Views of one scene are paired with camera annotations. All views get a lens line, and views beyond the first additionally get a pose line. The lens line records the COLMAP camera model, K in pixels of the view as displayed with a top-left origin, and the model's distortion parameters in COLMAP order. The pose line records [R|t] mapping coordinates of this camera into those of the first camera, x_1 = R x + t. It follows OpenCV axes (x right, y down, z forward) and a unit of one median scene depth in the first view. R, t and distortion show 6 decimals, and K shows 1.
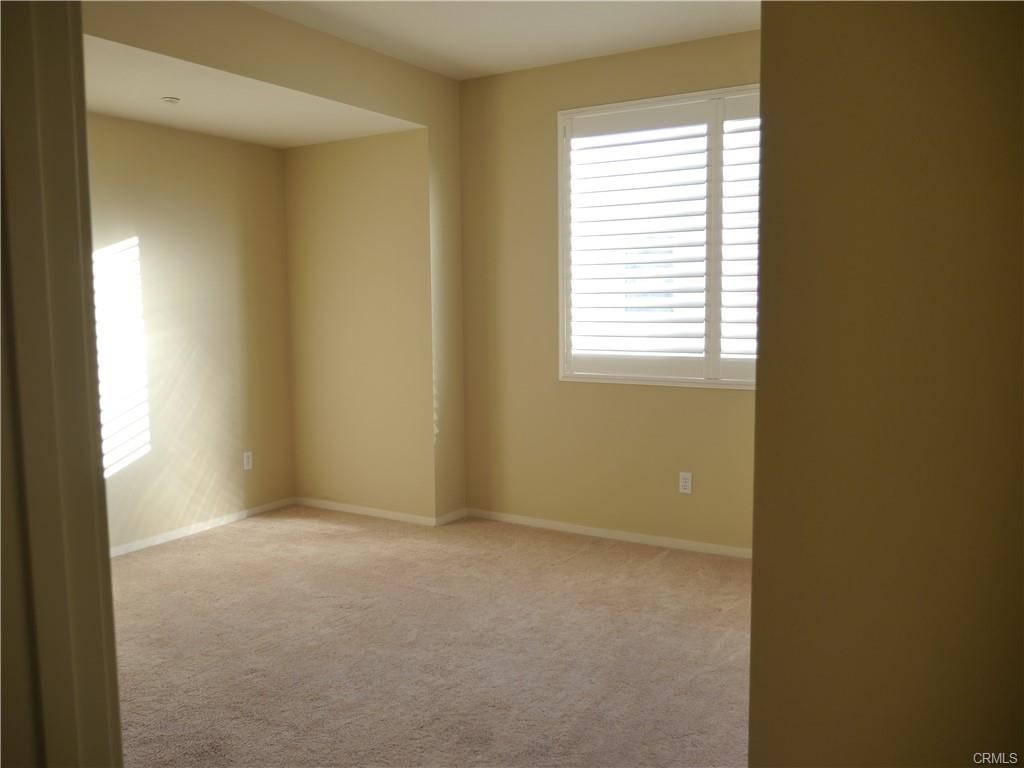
lens RADIAL K [[850.8, 0, 514.9], [0, 850.8, 380.1], [0, 0, 1]] dist [-0.006644, -0.011608]
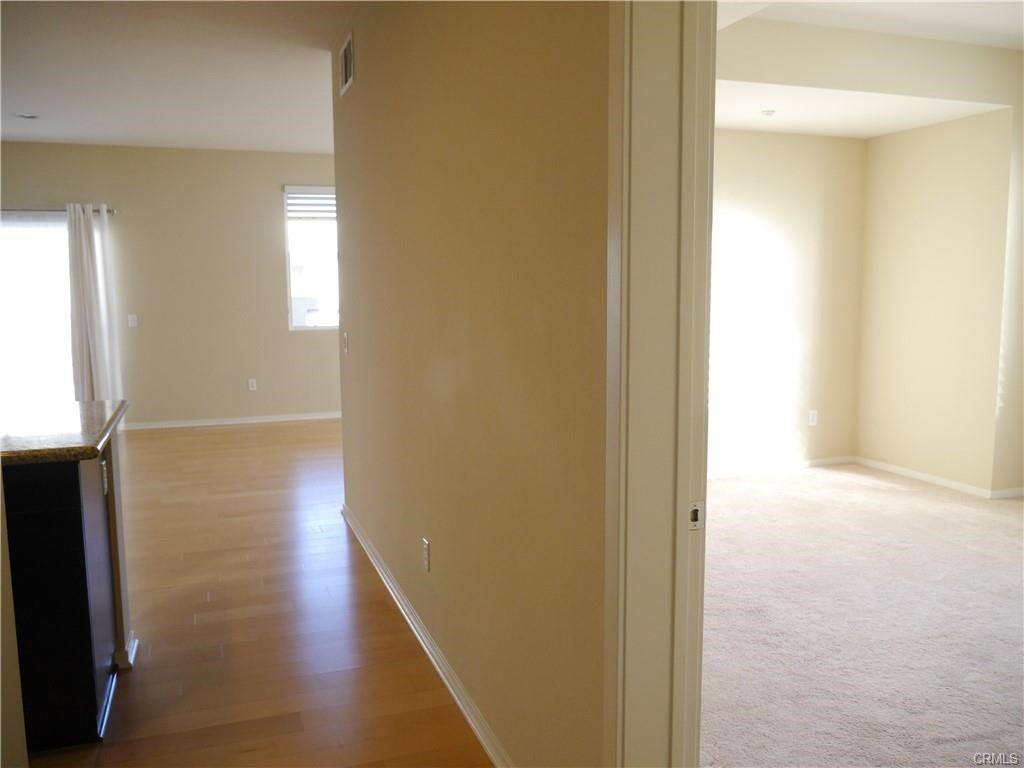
lens RADIAL K [[850.8, 0, 513.9], [0, 850.8, 386.3], [0, 0, 1]] dist [-0.006644, -0.011608]
pose [[0.783834, 0.079567, -0.615852, 0.097166], [-0.059055, 0.996813, 0.053623, 0.021159], [0.618156, -0.005662, 0.786035, -0.202091]]
